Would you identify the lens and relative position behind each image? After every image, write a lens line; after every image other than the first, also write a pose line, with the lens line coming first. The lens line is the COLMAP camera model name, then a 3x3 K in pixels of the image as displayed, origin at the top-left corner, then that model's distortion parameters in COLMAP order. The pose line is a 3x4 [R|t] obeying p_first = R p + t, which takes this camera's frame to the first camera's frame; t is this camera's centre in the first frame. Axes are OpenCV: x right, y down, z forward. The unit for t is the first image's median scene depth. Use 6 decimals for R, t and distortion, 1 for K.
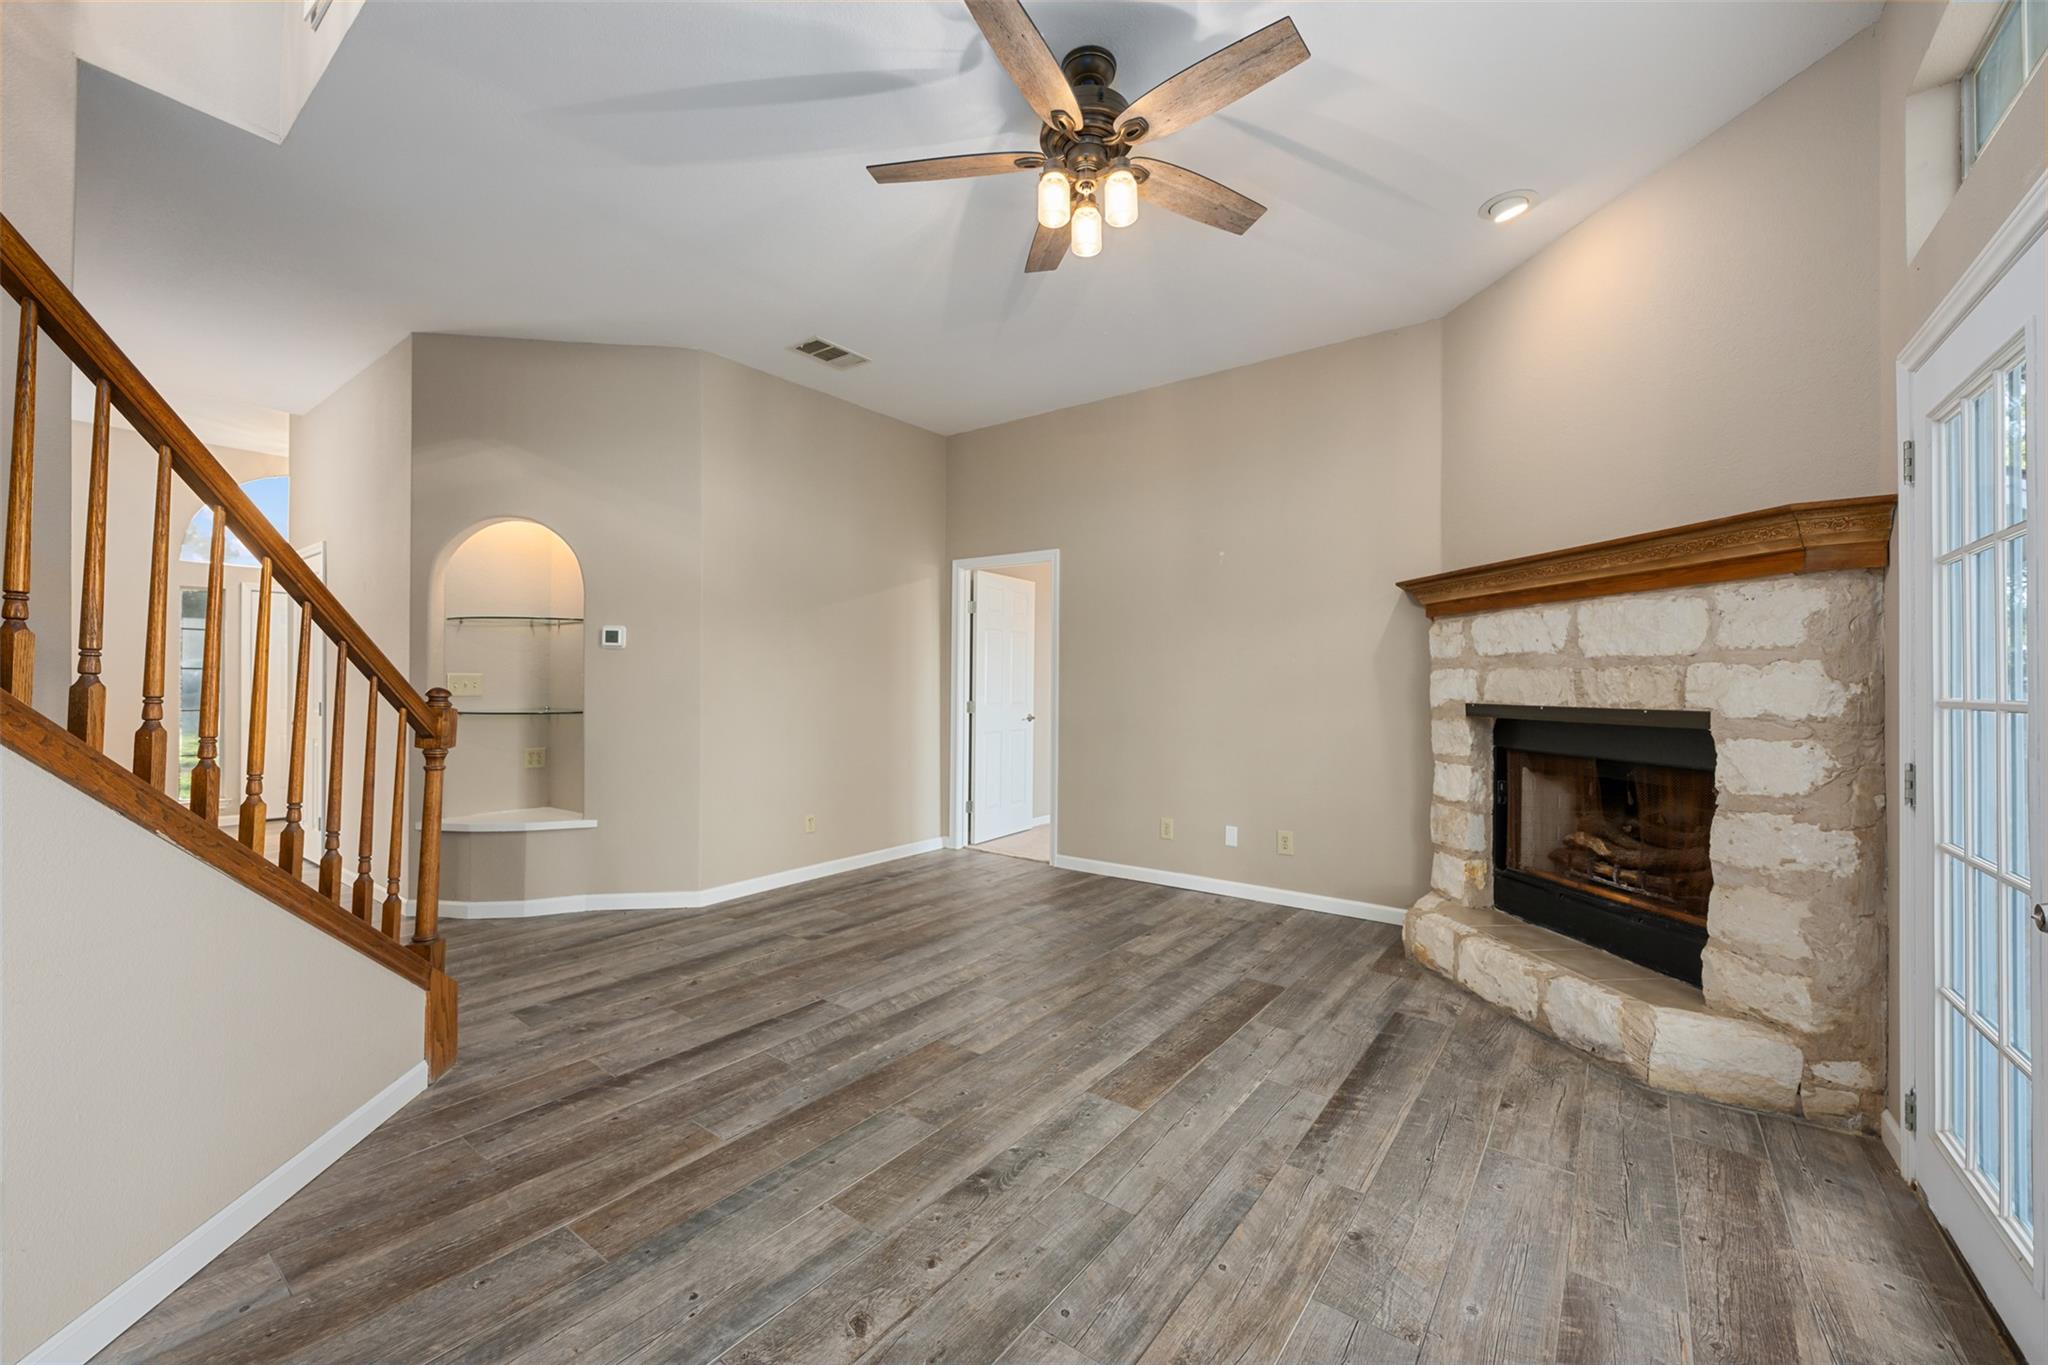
lens RADIAL K [[807.7, 0, 1024.0], [0, 807.7, 682.5], [0, 0, 1]] dist [-0.001587, 0.000048]
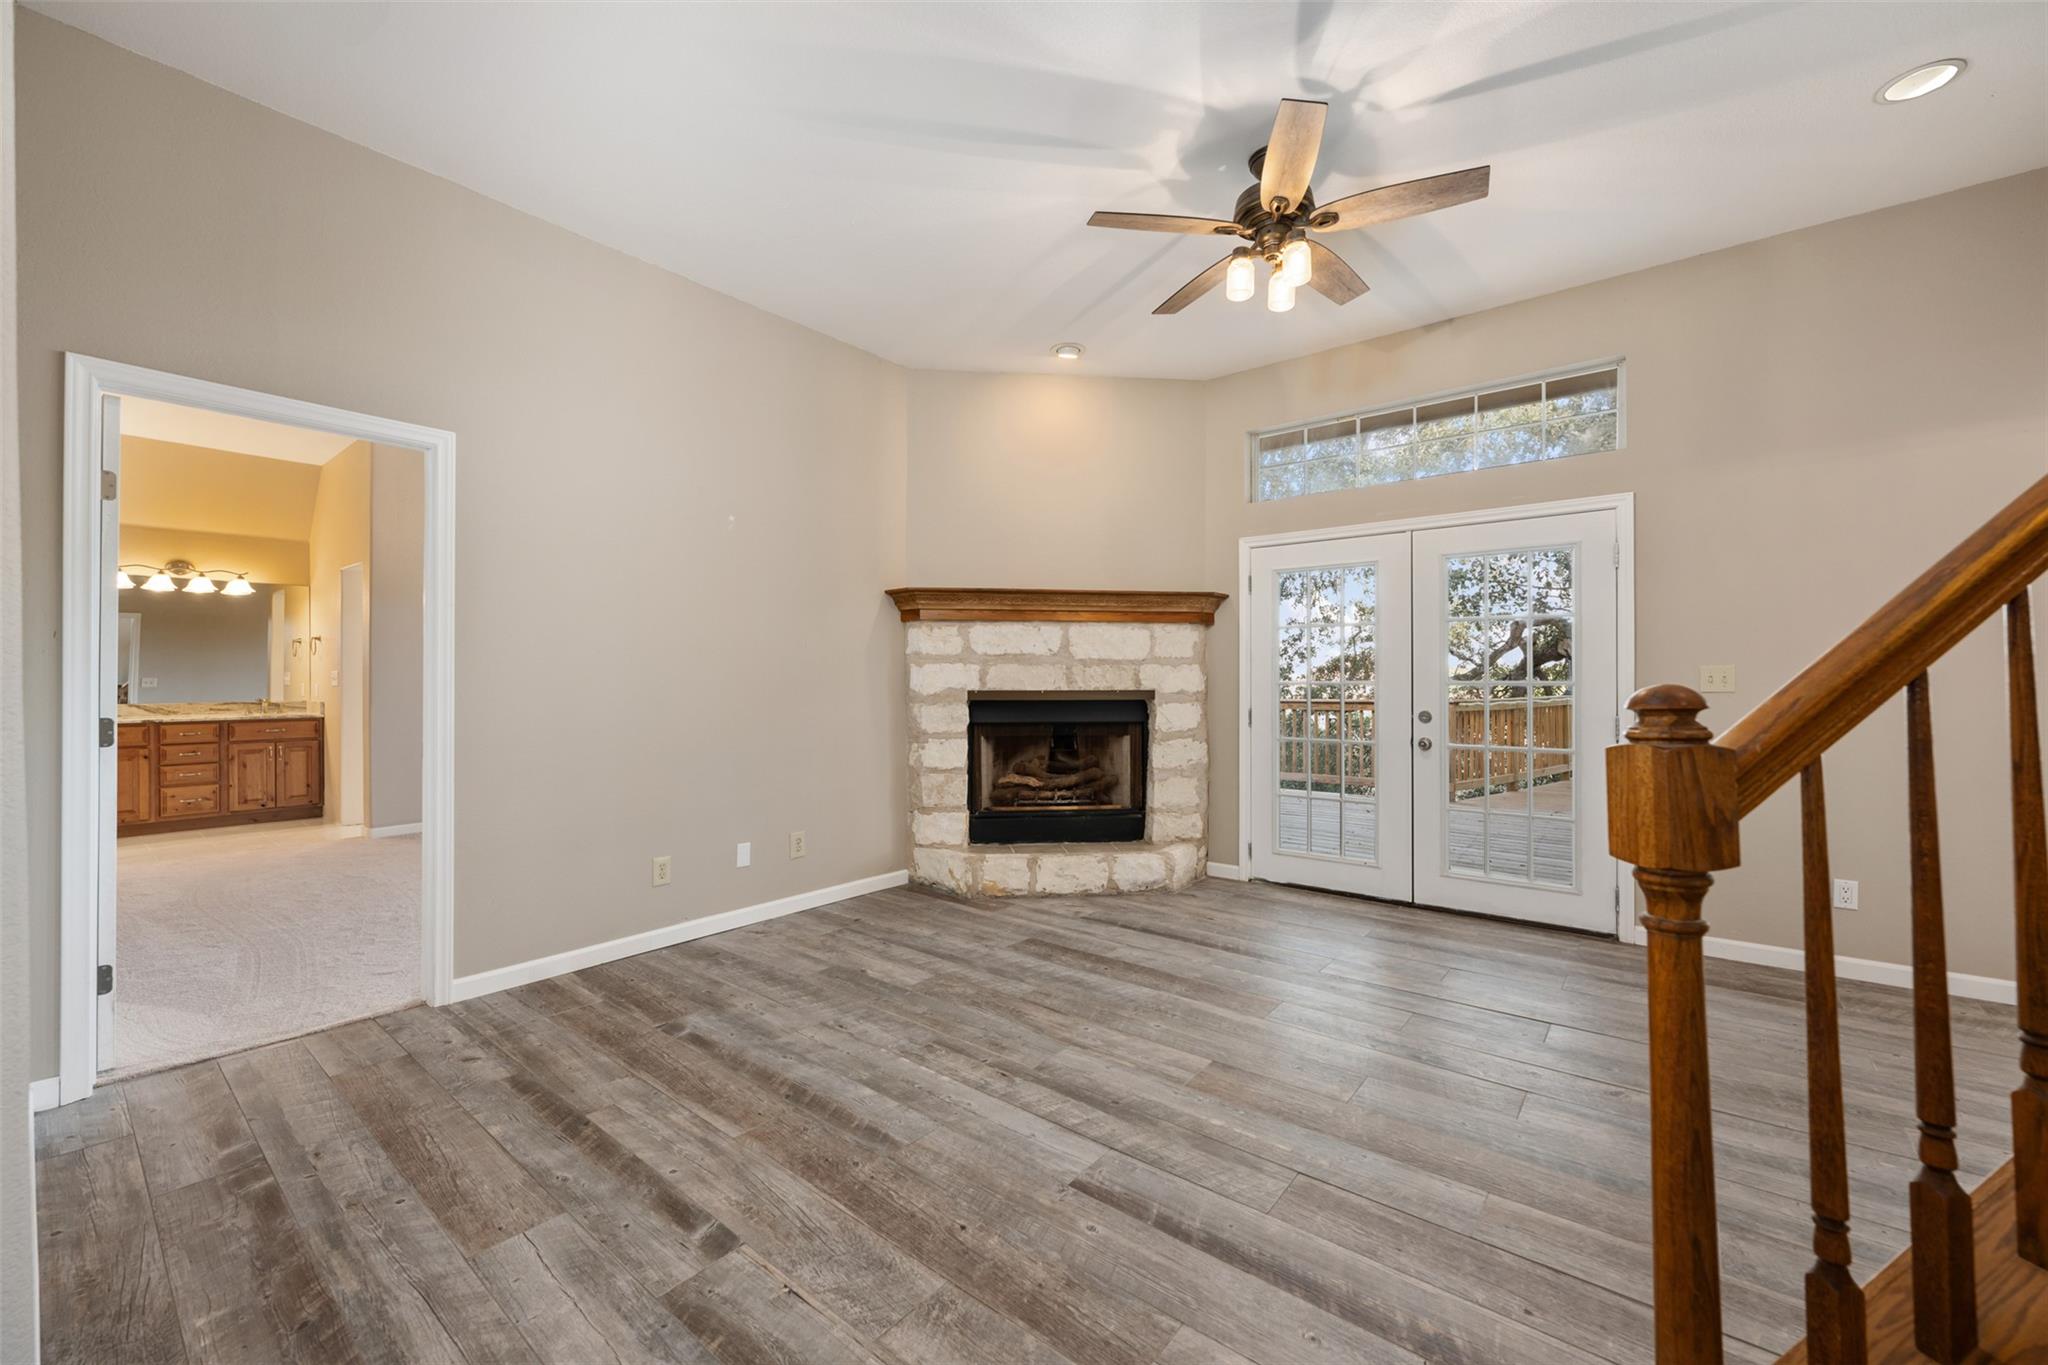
lens RADIAL K [[807.7, 0, 1024.0], [0, 807.7, 682.5], [0, 0, 1]] dist [-0.001587, 0.000048]
pose [[0.034892, -0.008311, 0.999357, -0.834841], [-0.002459, 0.999962, 0.008402, 0.002280], [-0.999388, -0.002750, 0.034870, 0.977812]]
